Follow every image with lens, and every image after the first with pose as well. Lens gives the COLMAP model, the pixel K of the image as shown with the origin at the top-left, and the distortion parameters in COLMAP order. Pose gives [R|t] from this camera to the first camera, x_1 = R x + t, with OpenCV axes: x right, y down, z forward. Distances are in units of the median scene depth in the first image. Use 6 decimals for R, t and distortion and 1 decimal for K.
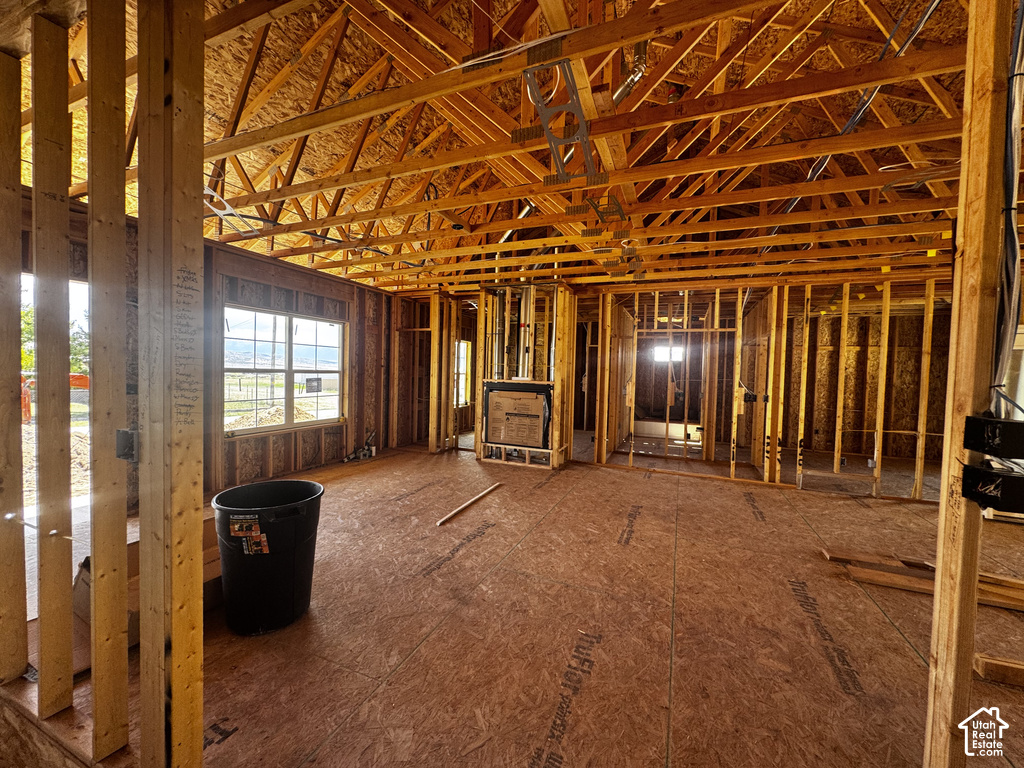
lens RADIAL K [[409.9, 0, 508.9], [0, 409.9, 378.5], [0, 0, 1]] dist [-0.001284, -0.000629]
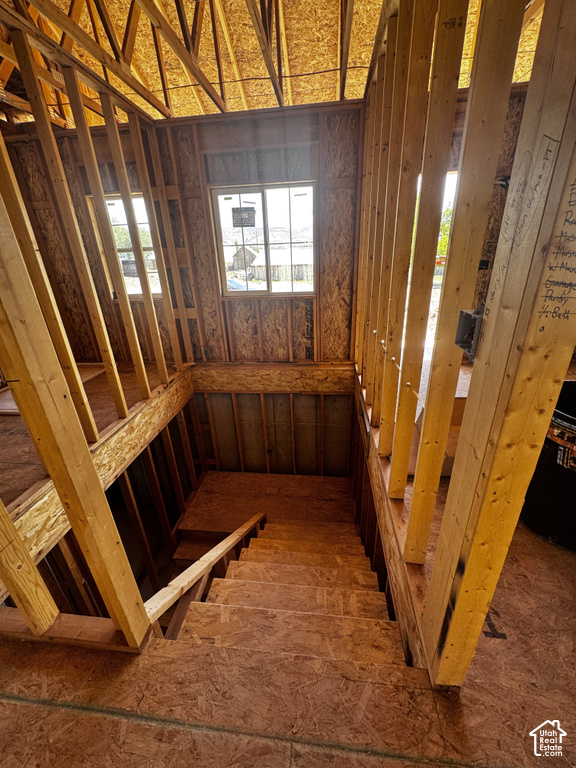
lens RADIAL K [[307.4, 0, 290.5], [0, 307.4, 380.0], [0, 0, 1]] dist [-0.001284, -0.000629]
pose [[0.283648, 0.335696, -0.898250, -0.457755], [0.014943, 0.935061, 0.354172, 0.033000], [0.958812, -0.113883, 0.260212, 0.499076]]
